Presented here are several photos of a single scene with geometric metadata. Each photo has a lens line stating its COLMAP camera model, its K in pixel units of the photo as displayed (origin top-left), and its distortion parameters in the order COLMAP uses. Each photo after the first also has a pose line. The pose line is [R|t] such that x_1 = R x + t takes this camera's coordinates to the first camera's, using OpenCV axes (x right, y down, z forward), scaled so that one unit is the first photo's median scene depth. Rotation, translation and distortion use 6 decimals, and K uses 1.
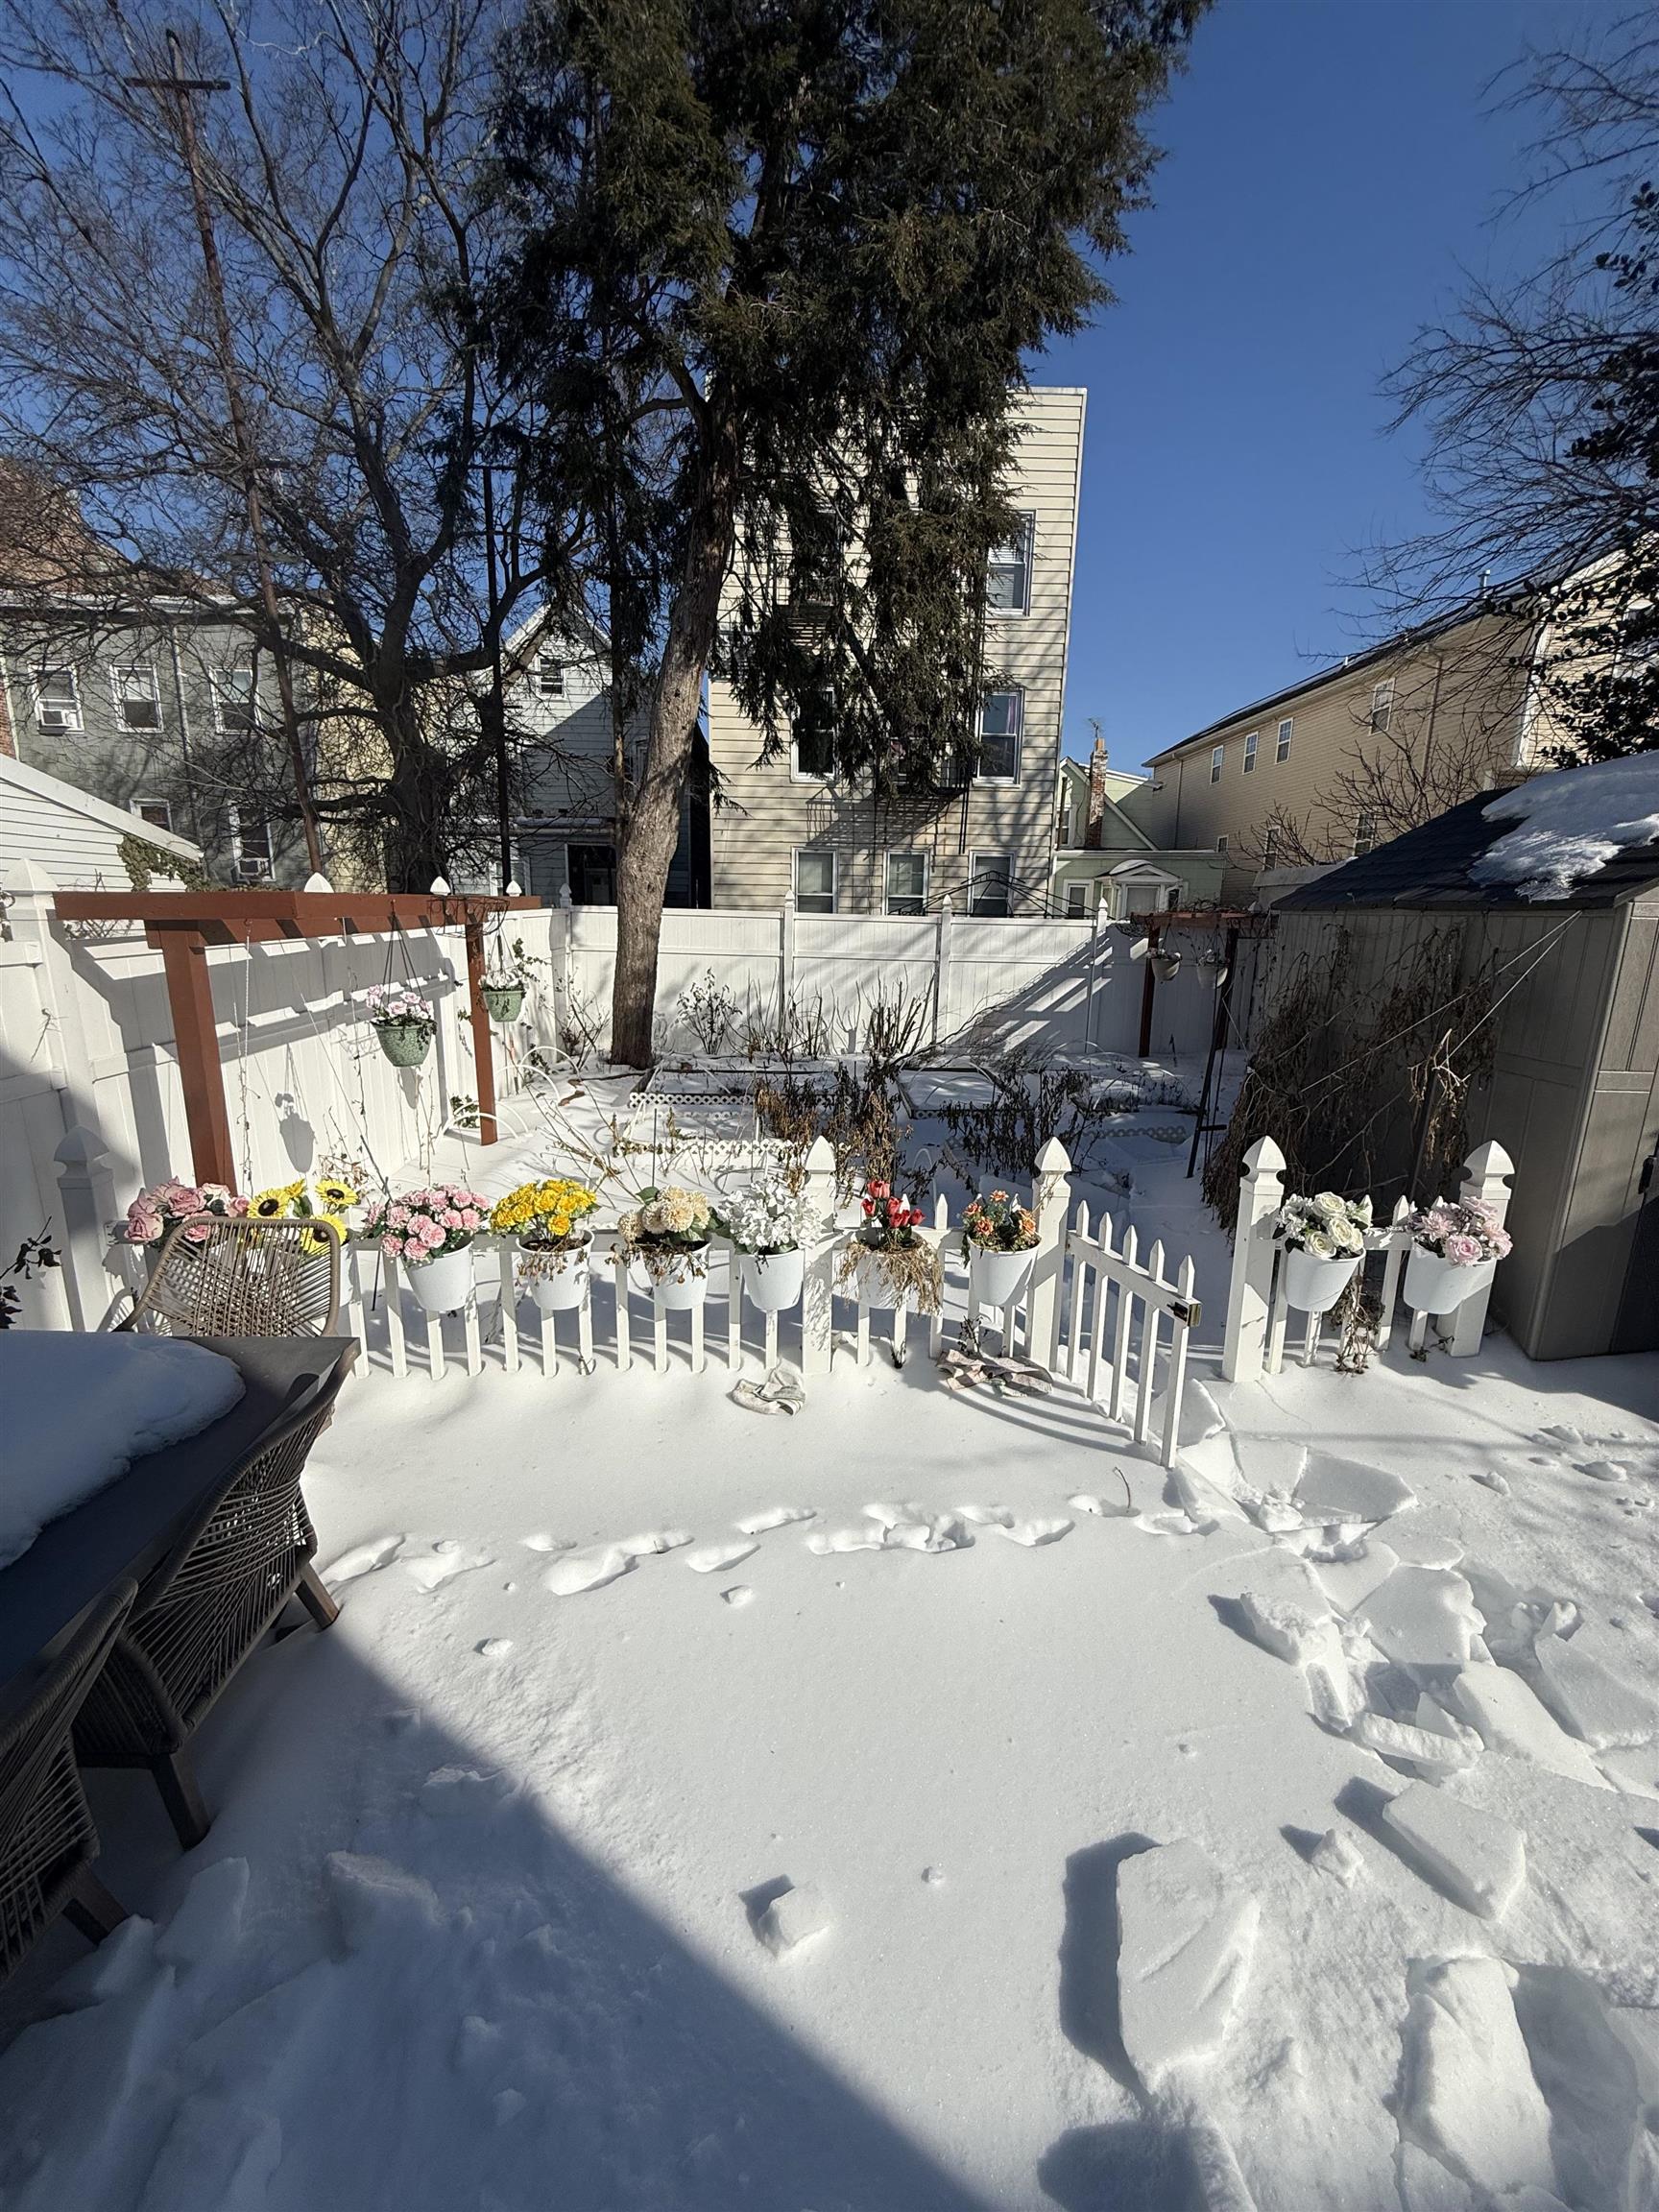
lens RADIAL K [[881.0, 0, 827.8], [0, 881.0, 1101.3], [0, 0, 1]] dist [0.000292, -0.000081]
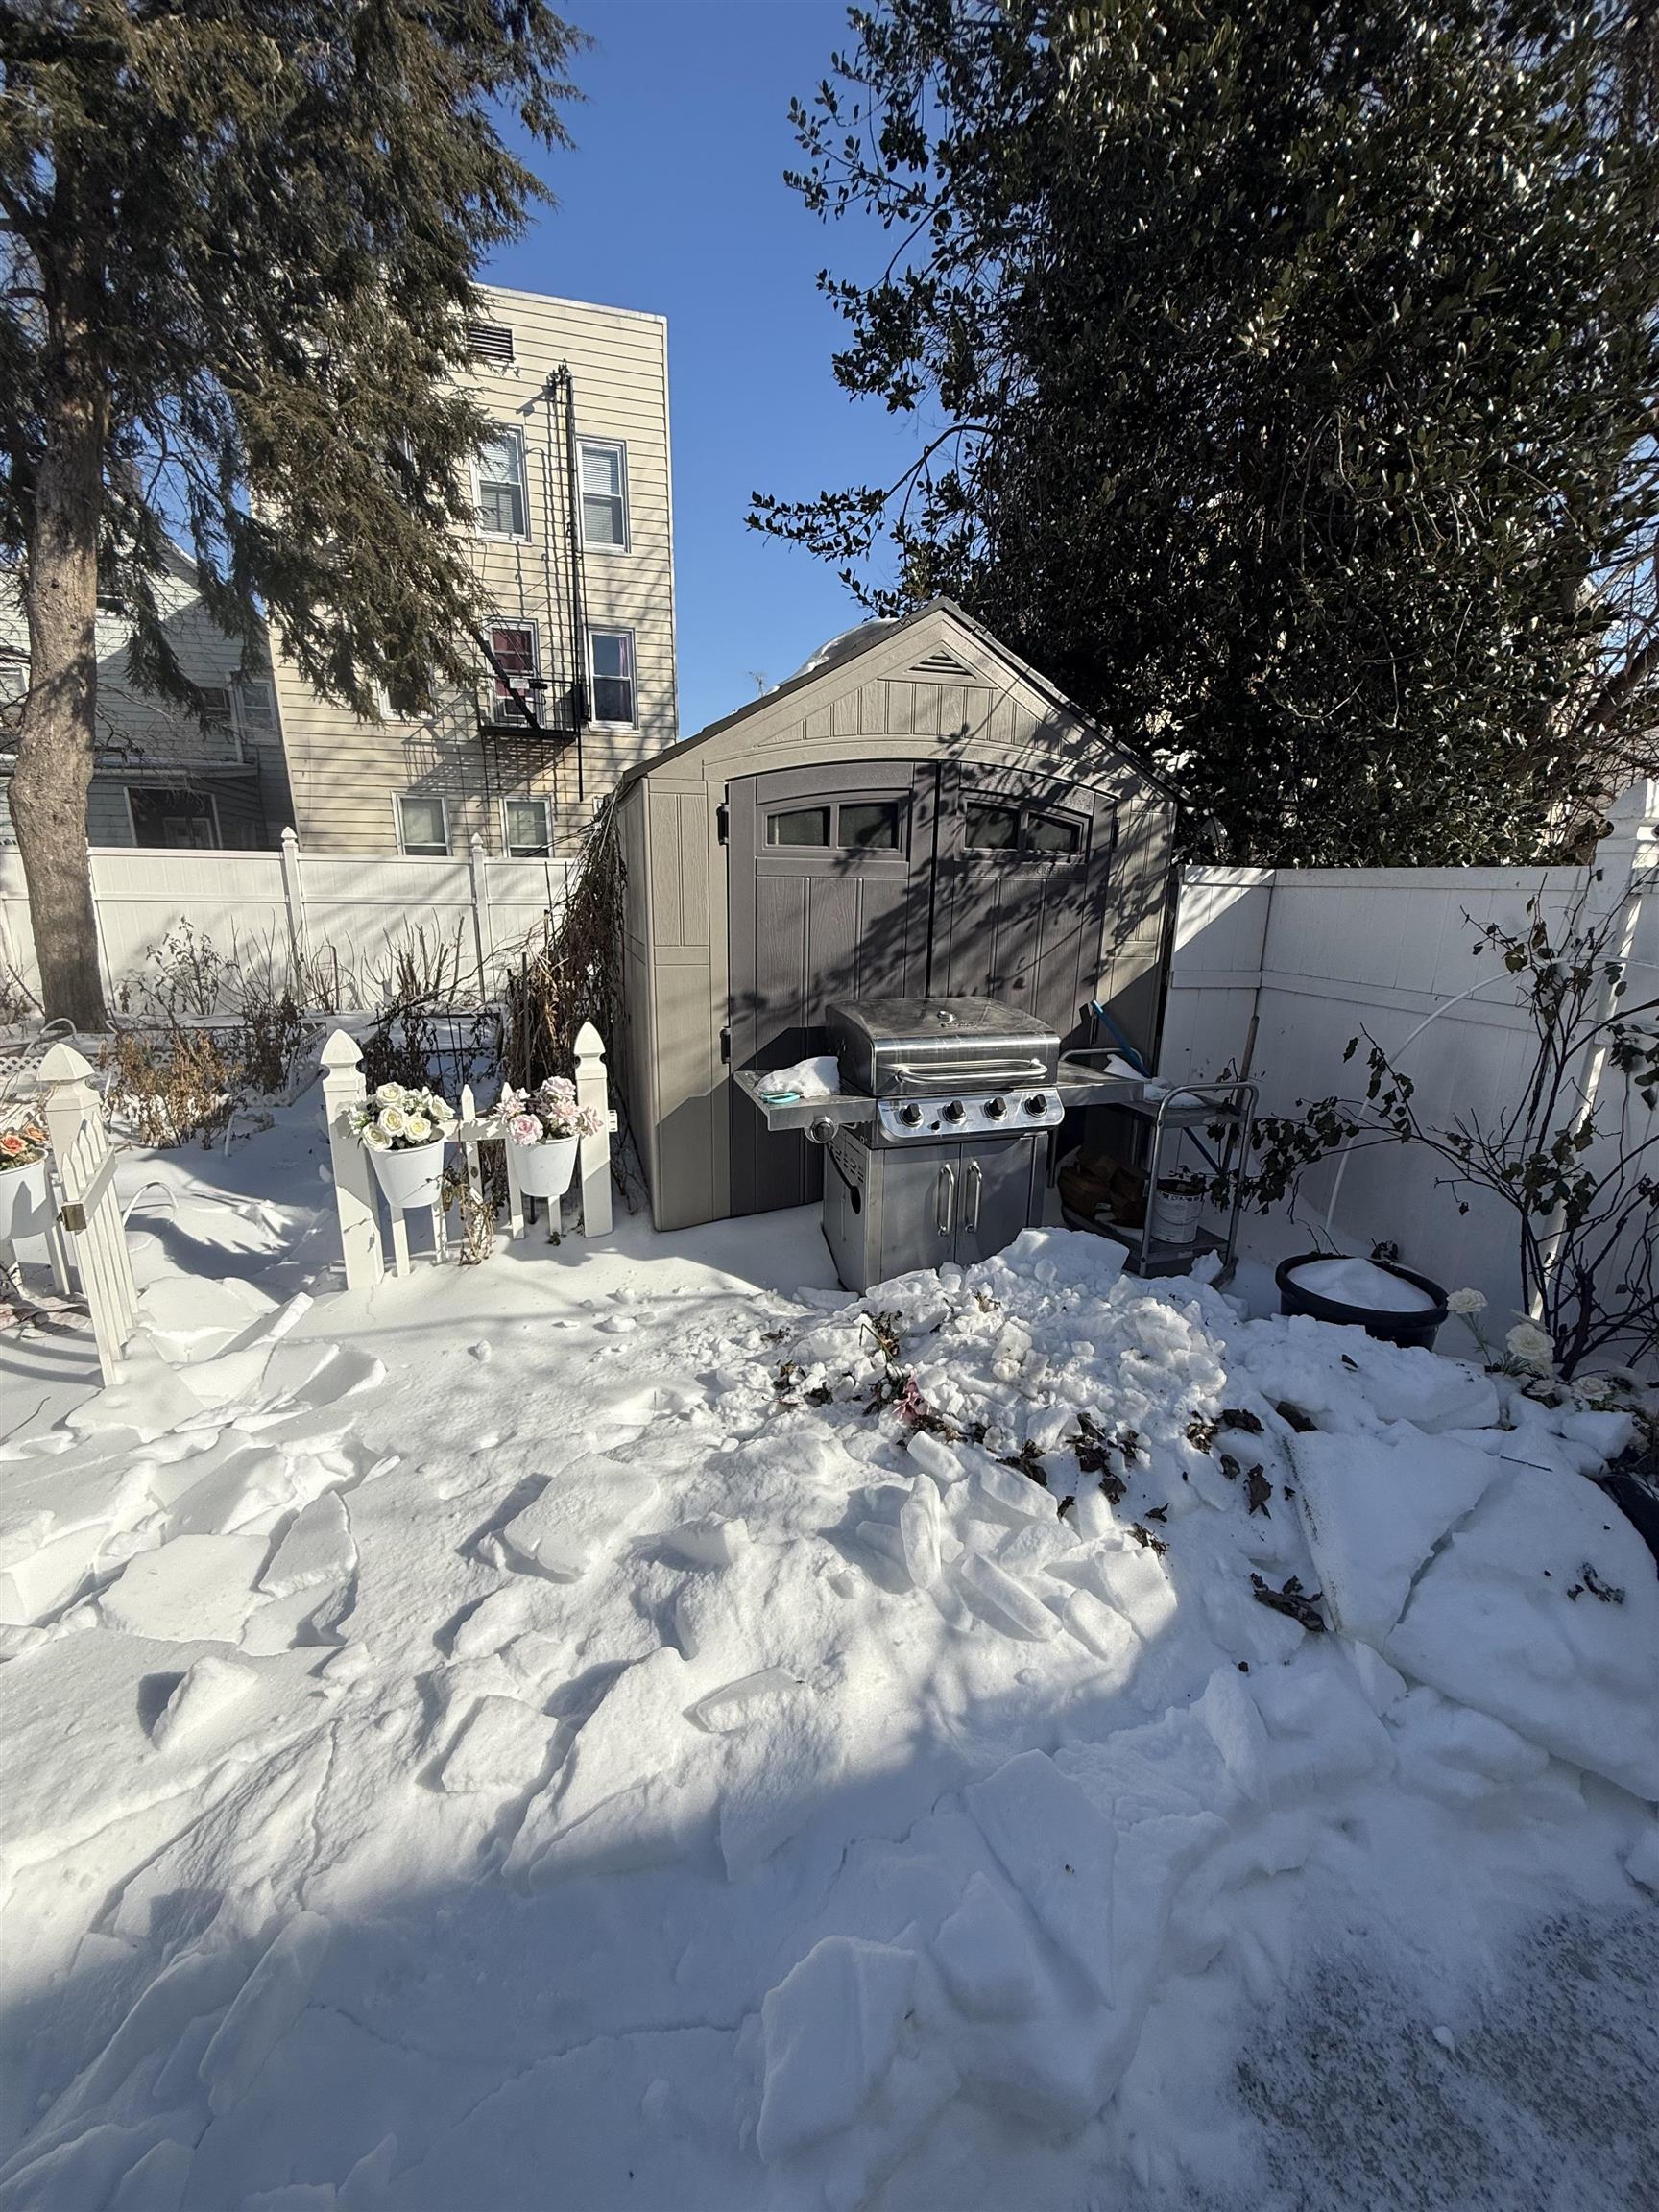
lens RADIAL K [[881.0, 0, 830.1], [0, 881.0, 1102.5], [0, 0, 1]] dist [0.000292, -0.000081]
pose [[0.963218, -0.076848, 0.257498, 0.293501], [0.066872, 0.996640, 0.047294, 0.041966], [-0.260268, -0.028335, 0.965121, -0.021660]]
